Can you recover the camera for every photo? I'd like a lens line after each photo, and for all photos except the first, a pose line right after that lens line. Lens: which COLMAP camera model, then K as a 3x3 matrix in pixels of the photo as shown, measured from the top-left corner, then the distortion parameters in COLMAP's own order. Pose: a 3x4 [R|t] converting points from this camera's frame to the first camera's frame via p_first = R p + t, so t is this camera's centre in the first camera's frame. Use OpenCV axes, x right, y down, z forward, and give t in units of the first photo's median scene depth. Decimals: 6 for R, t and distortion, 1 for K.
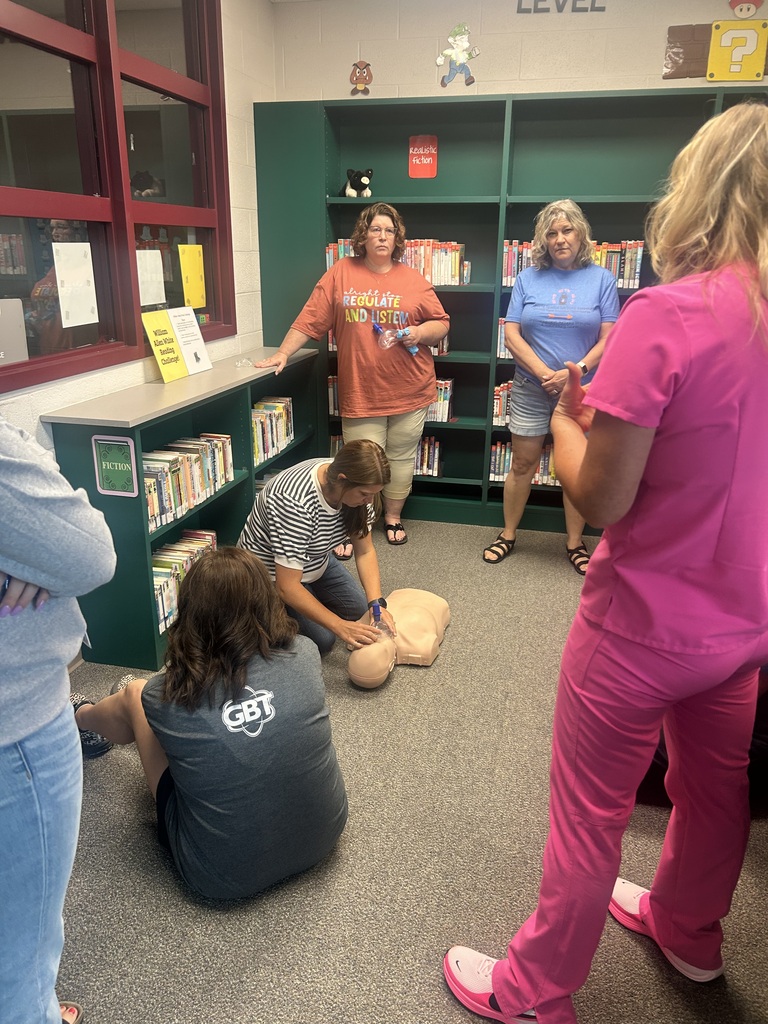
lens RADIAL K [[772.0, 0, 383.1], [0, 772.0, 516.4], [0, 0, 1]] dist [-0.009364, 0.007752]
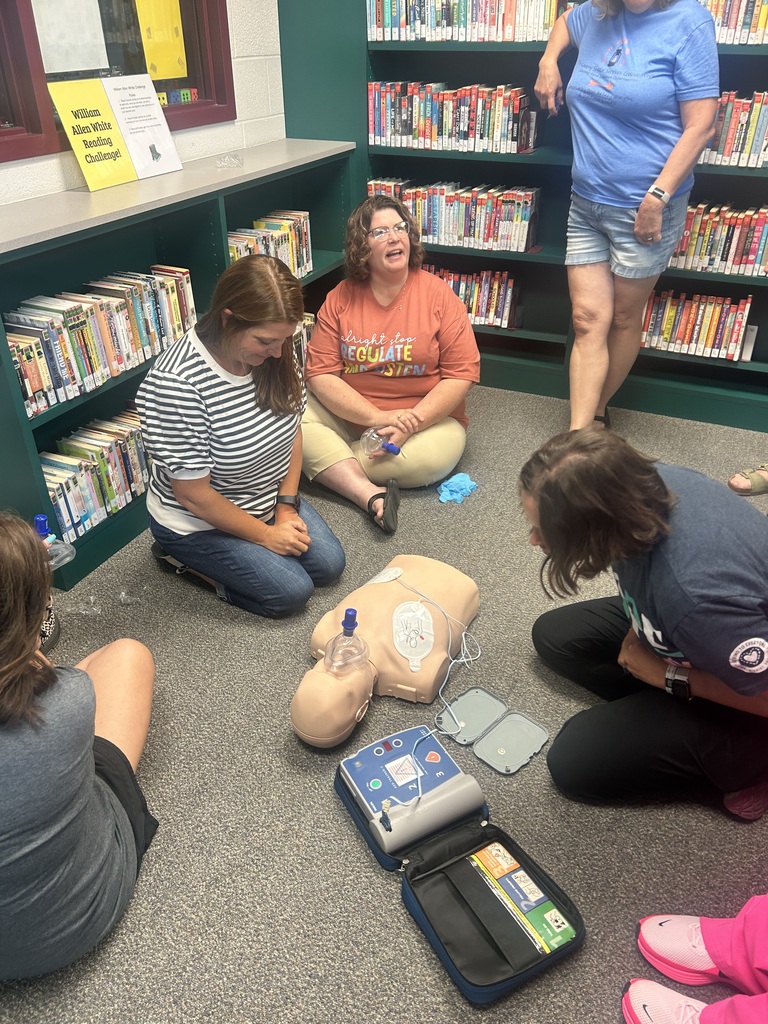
lens RADIAL K [[772.0, 0, 387.6], [0, 772.0, 509.1], [0, 0, 1]] dist [-0.009364, 0.007752]
pose [[0.982313, 0.088335, -0.165101, 0.130109], [-0.048345, 0.971481, 0.232136, -0.066845], [0.180898, -0.220049, 0.958569, 0.308060]]
